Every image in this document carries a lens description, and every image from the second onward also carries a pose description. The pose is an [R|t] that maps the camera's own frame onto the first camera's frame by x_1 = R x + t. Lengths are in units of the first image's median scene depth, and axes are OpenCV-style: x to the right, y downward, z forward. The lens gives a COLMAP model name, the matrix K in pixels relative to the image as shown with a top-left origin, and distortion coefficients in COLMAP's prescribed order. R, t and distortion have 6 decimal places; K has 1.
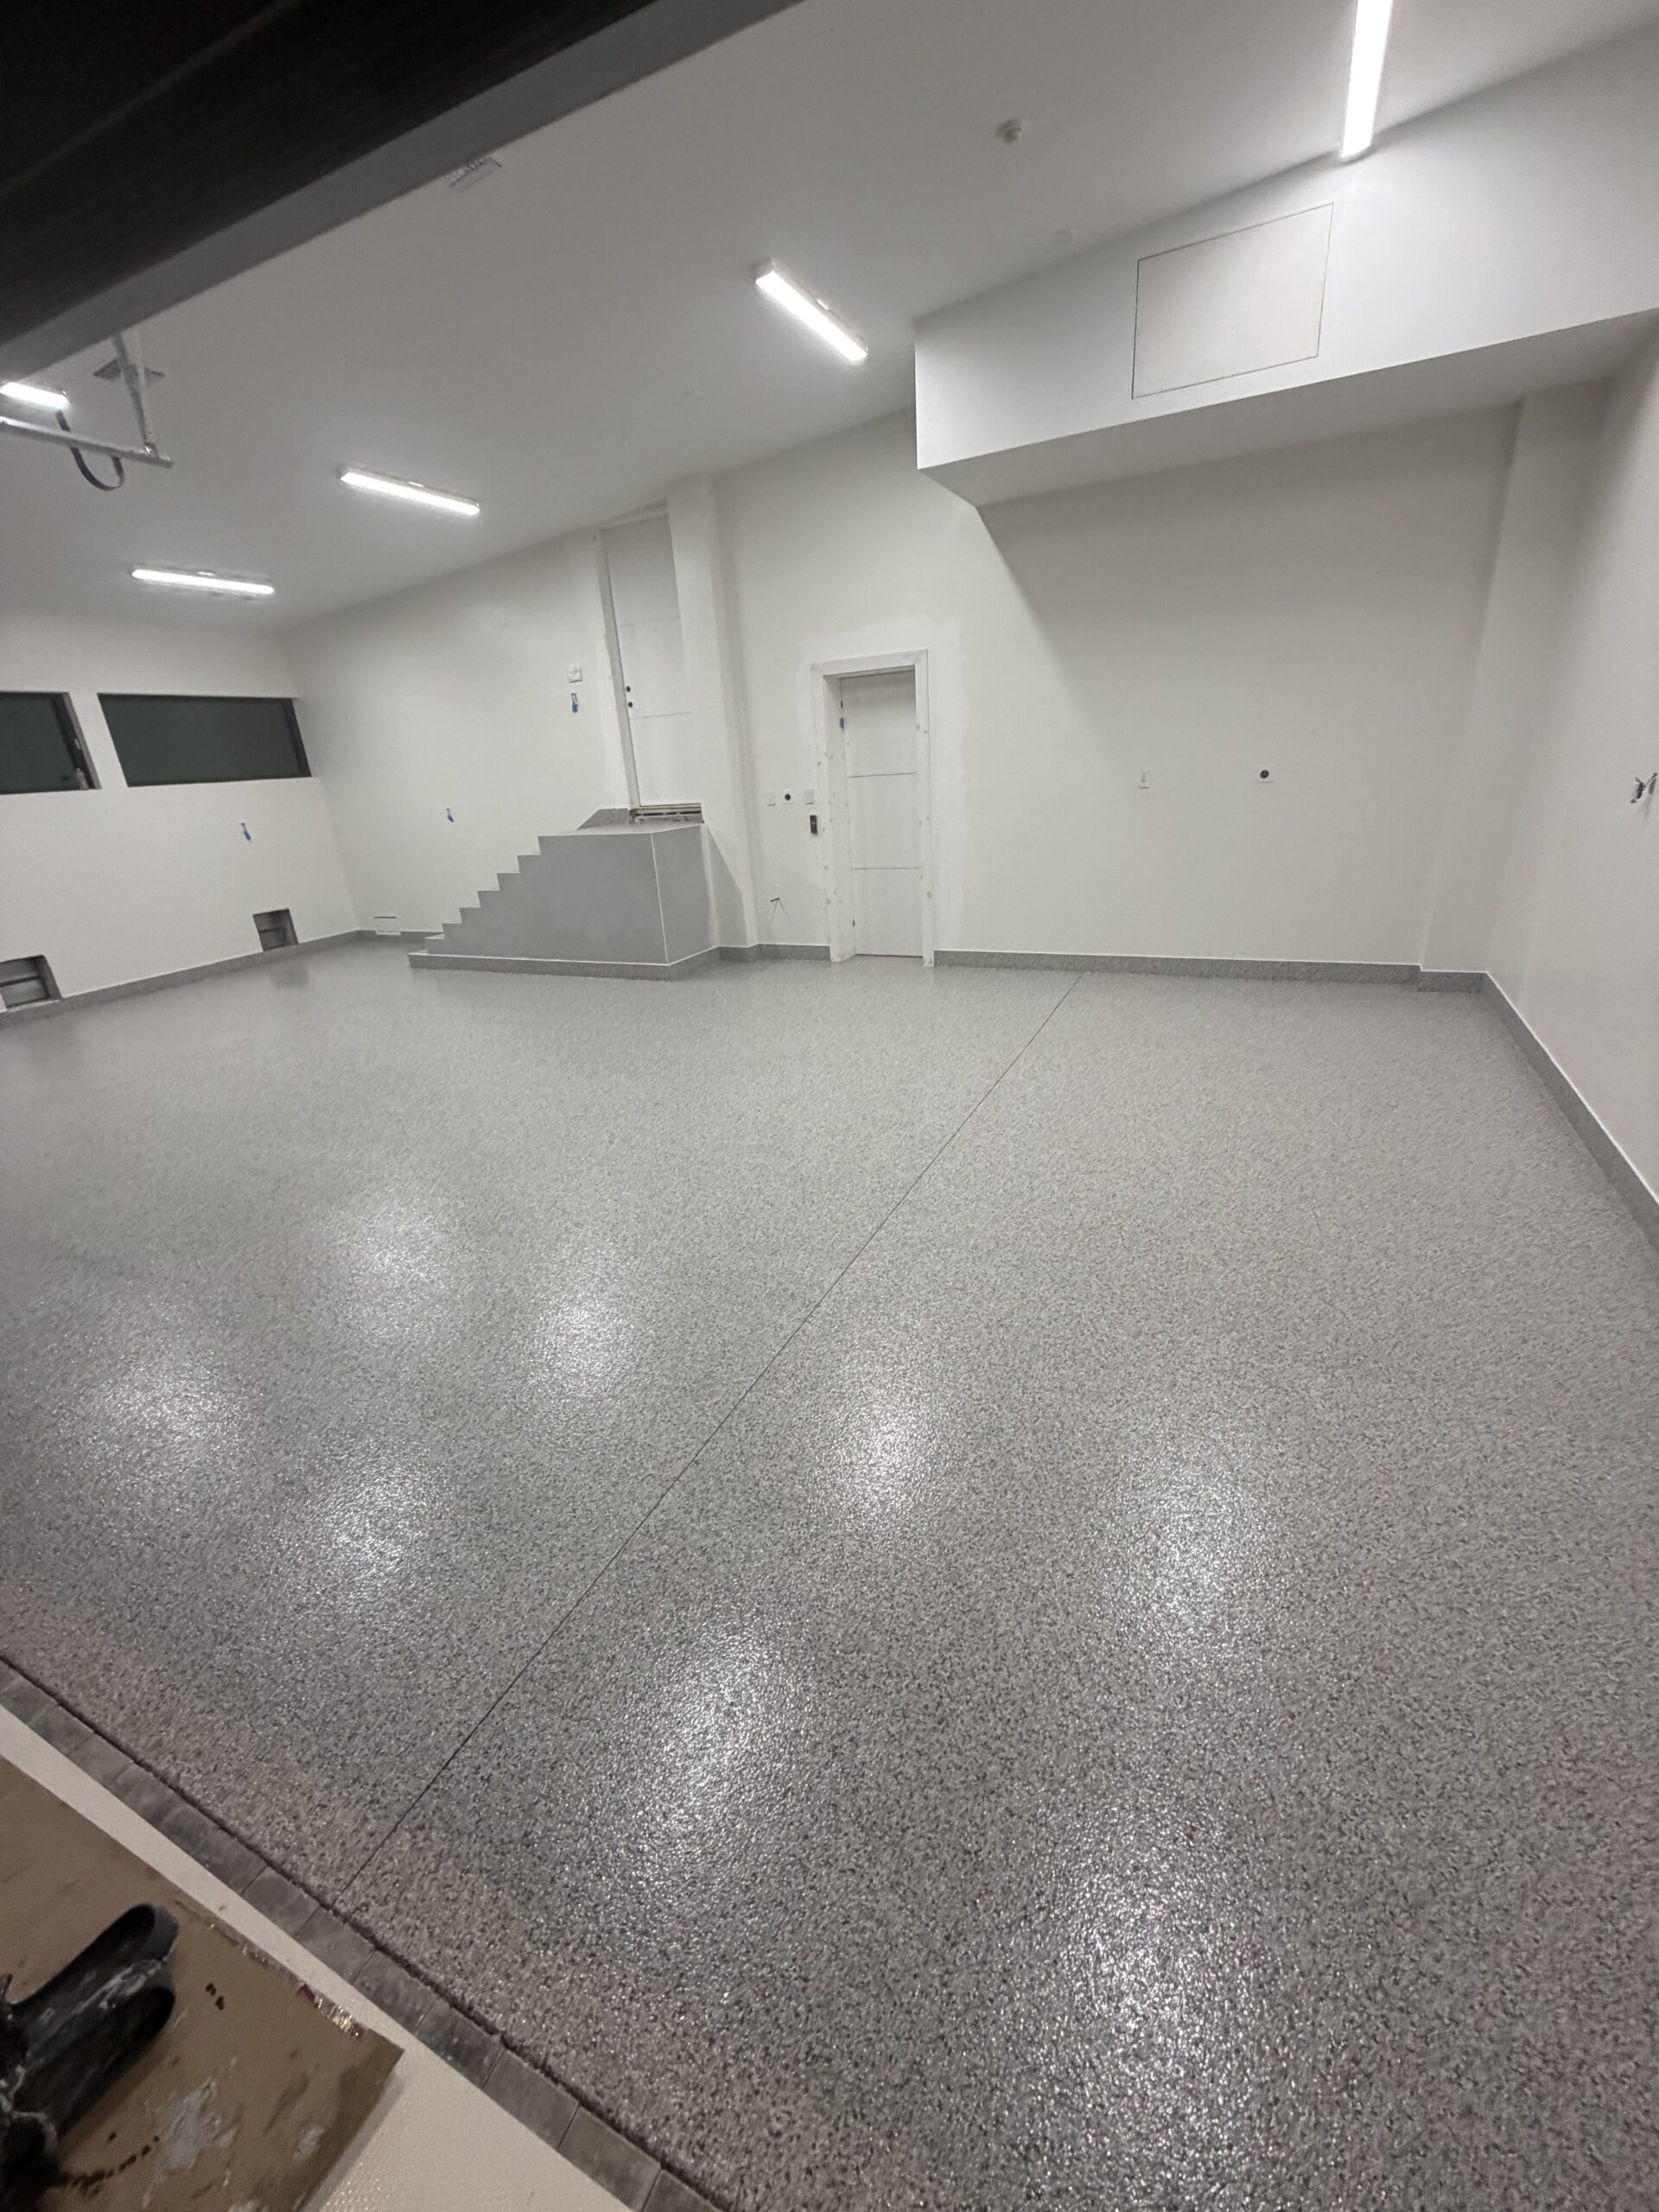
lens RADIAL K [[881.9, 0, 829.8], [0, 881.9, 1102.8], [0, 0, 1]] dist [0.001391, -0.000158]
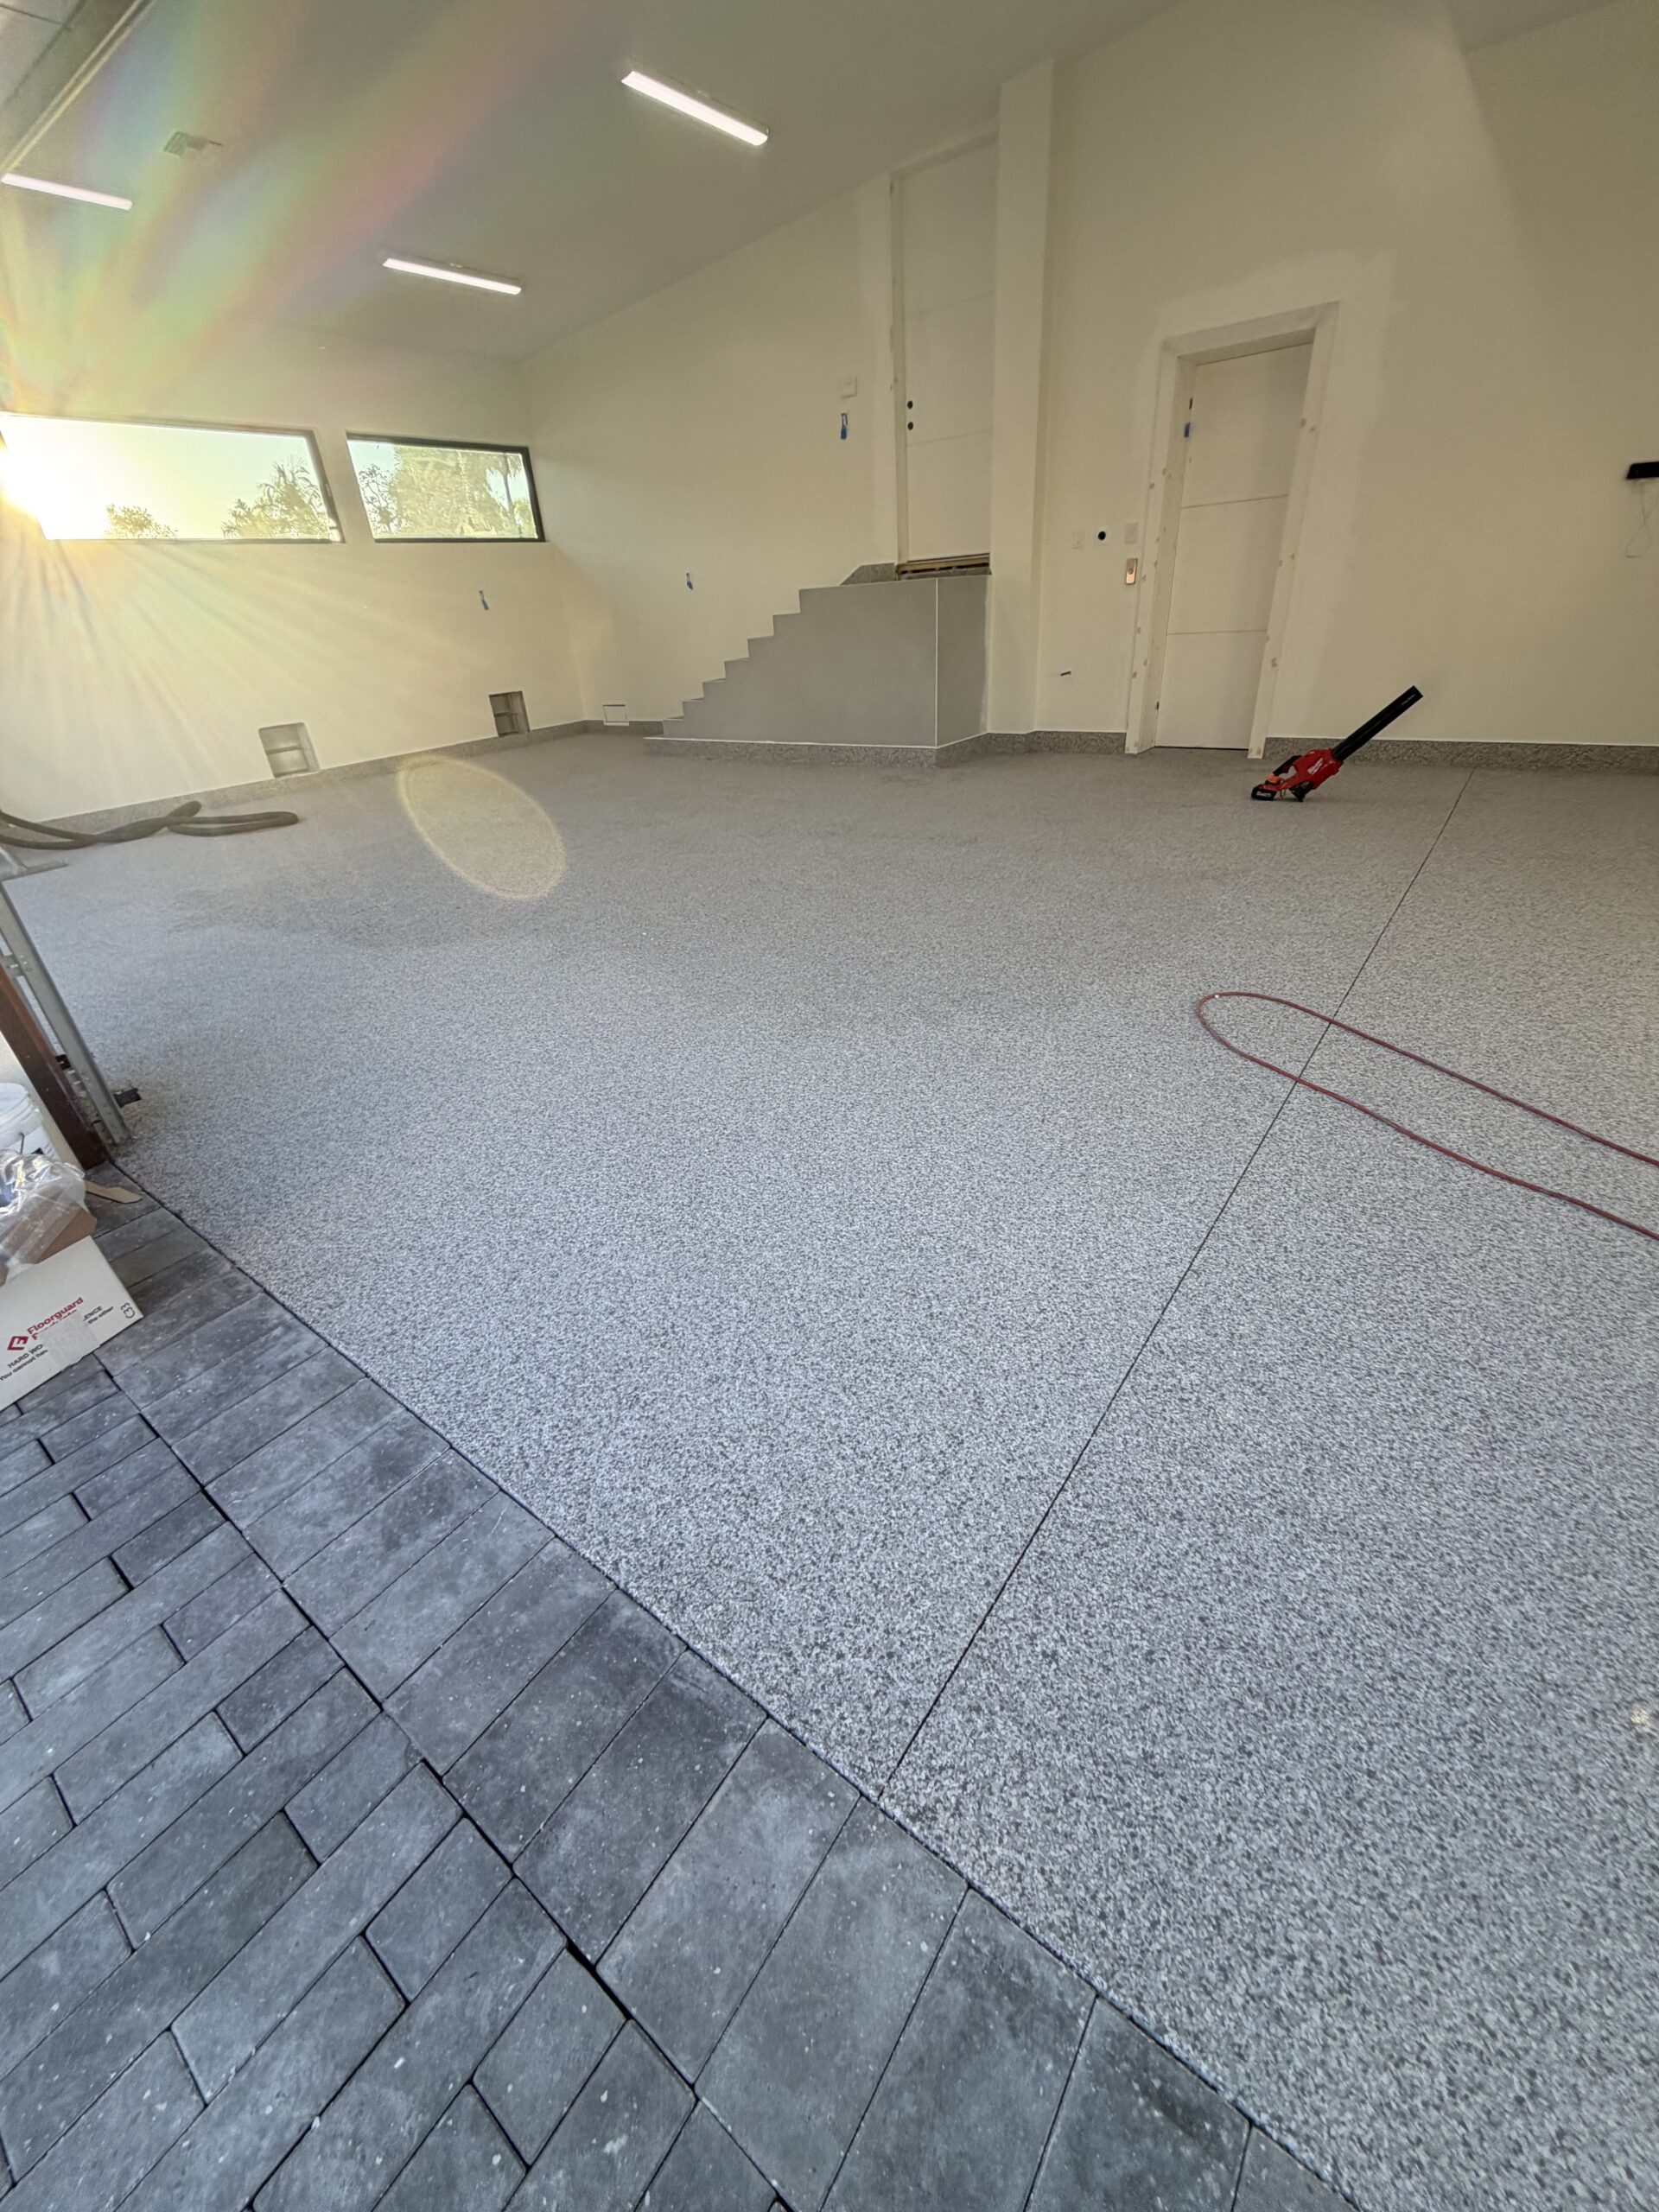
lens RADIAL K [[881.9, 0, 817.9], [0, 881.9, 1101.8], [0, 0, 1]] dist [0.001391, -0.000158]
pose [[0.980217, 0.093623, -0.174385, -0.178637], [-0.066455, 0.985584, 0.155590, 0.092893], [0.186438, -0.140923, 0.972307, 0.135320]]
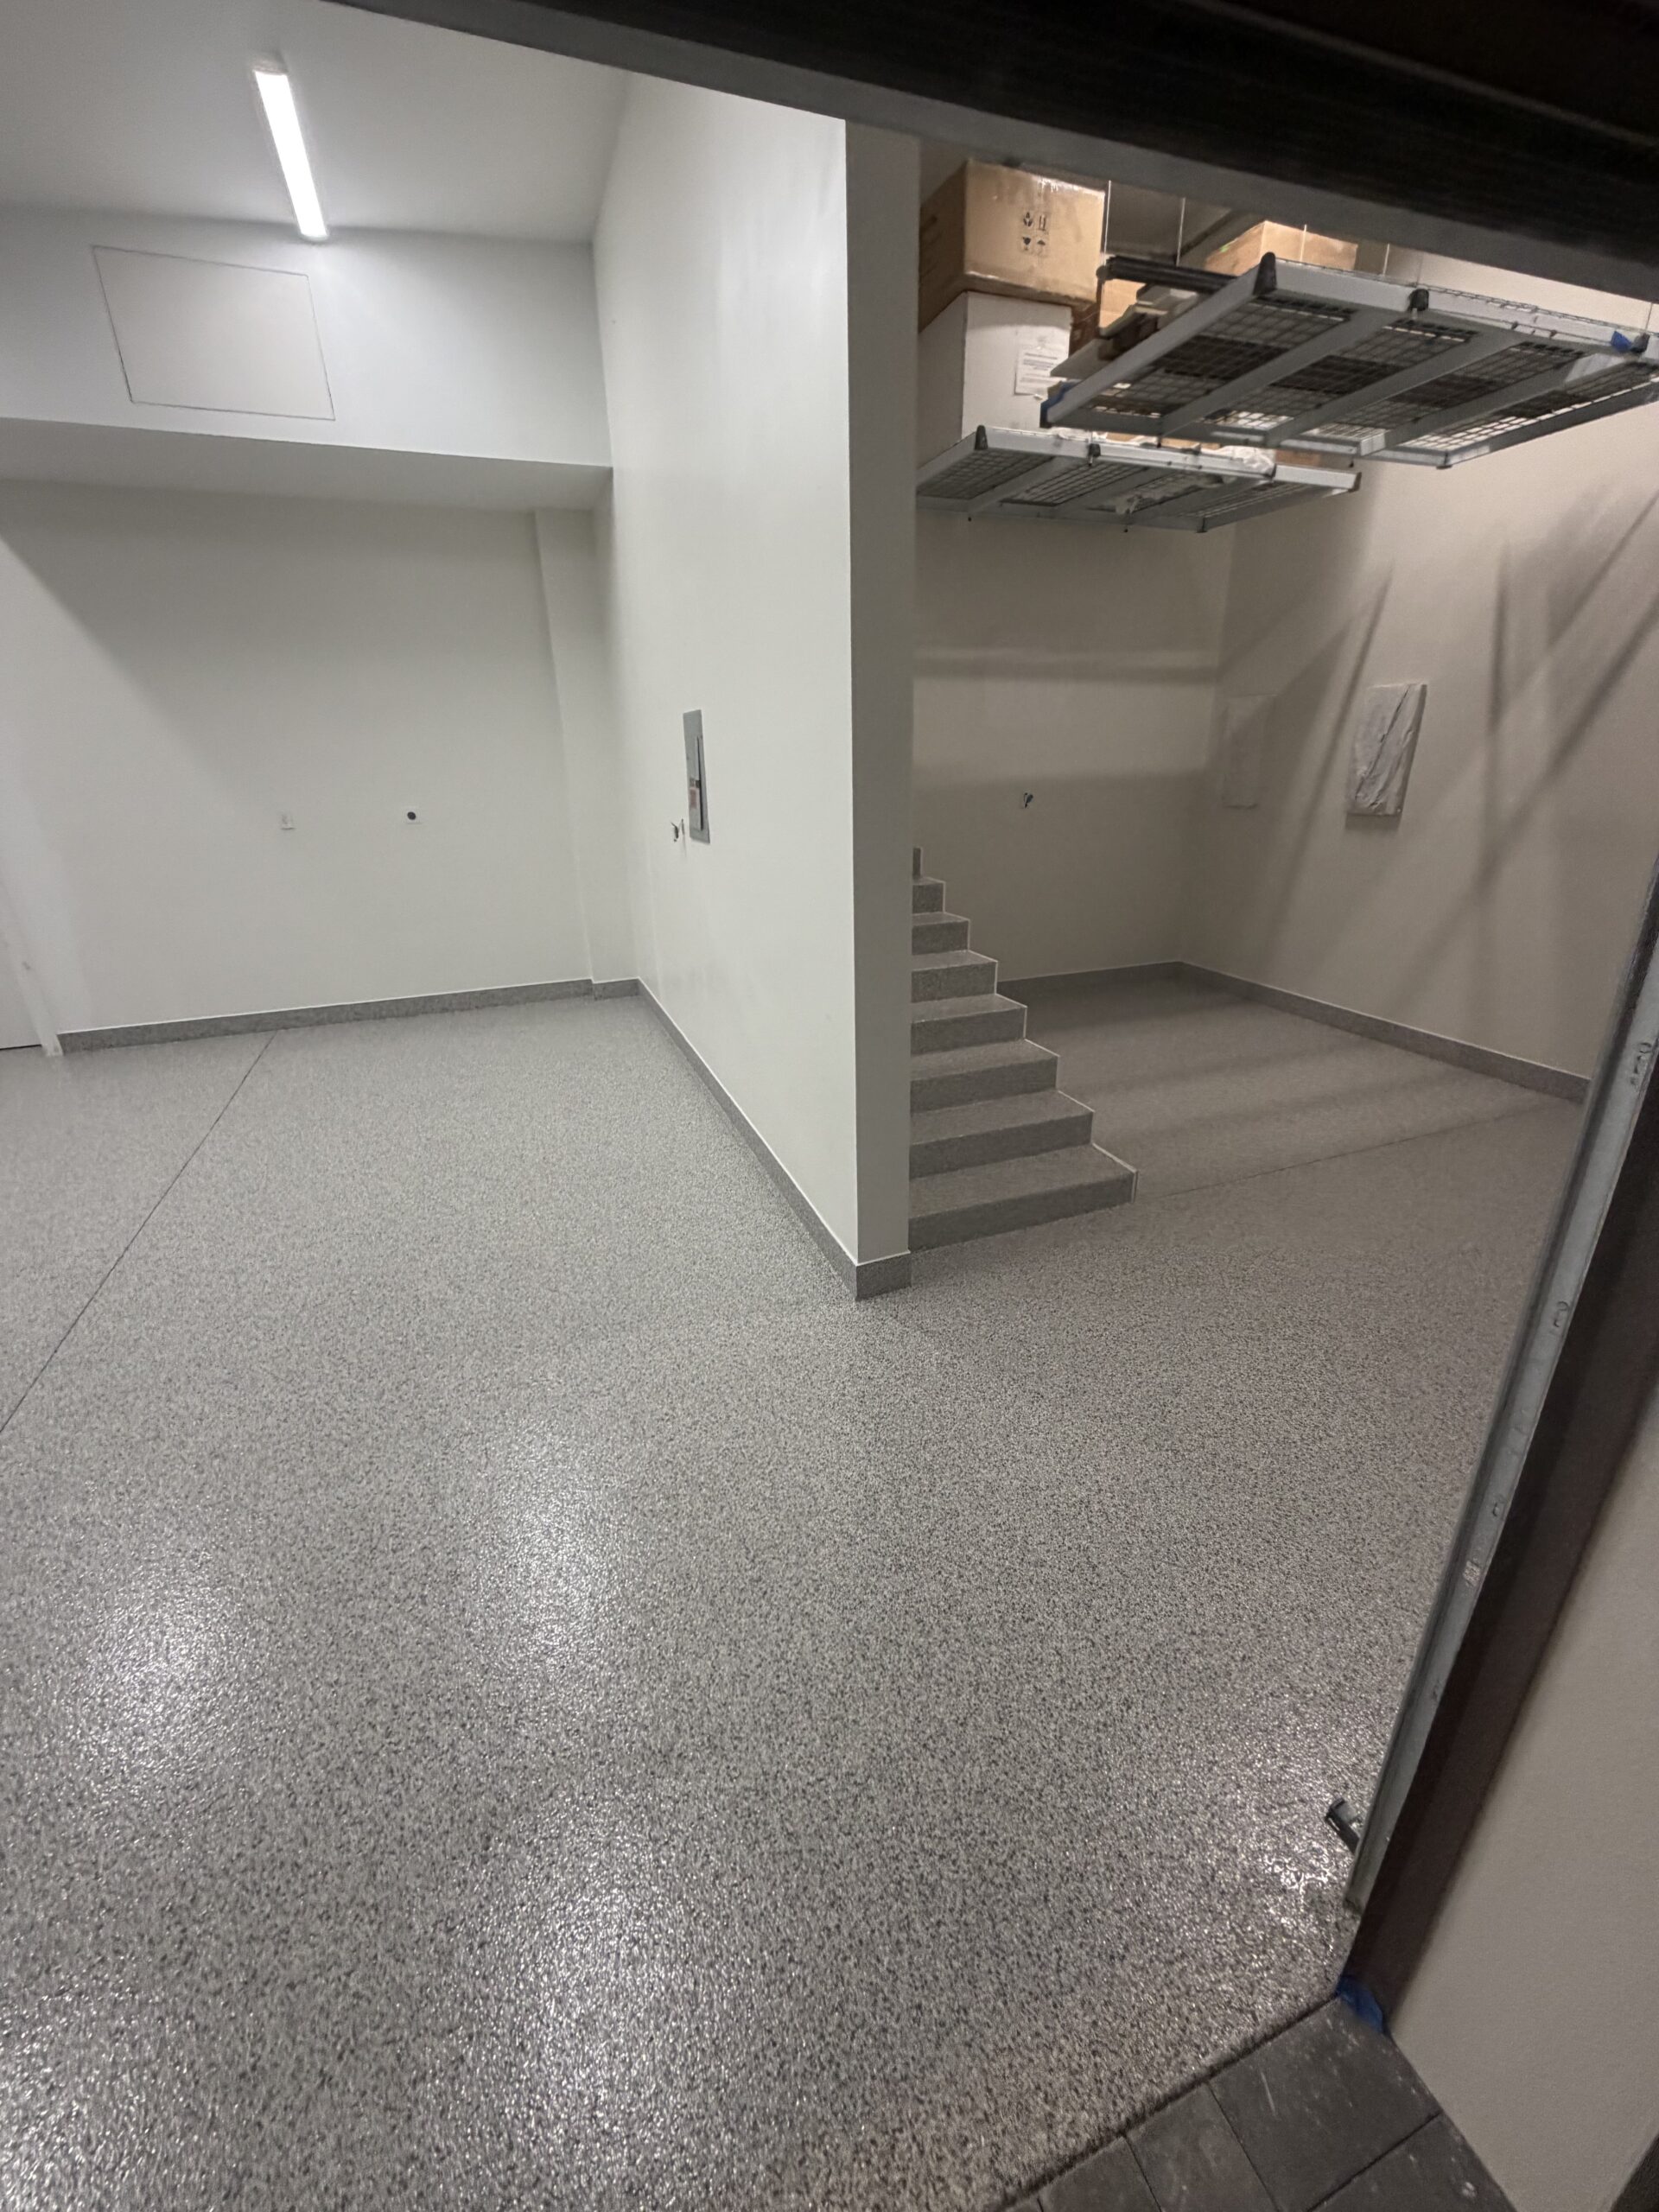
lens RADIAL K [[881.9, 0, 838.9], [0, 881.9, 1099.5], [0, 0, 1]] dist [0.001391, -0.000158]
pose [[0.684215, -0.218761, 0.695696, 0.055470], [0.246910, 0.967100, 0.061268, 0.009399], [-0.686211, 0.129854, 0.715719, -0.043562]]
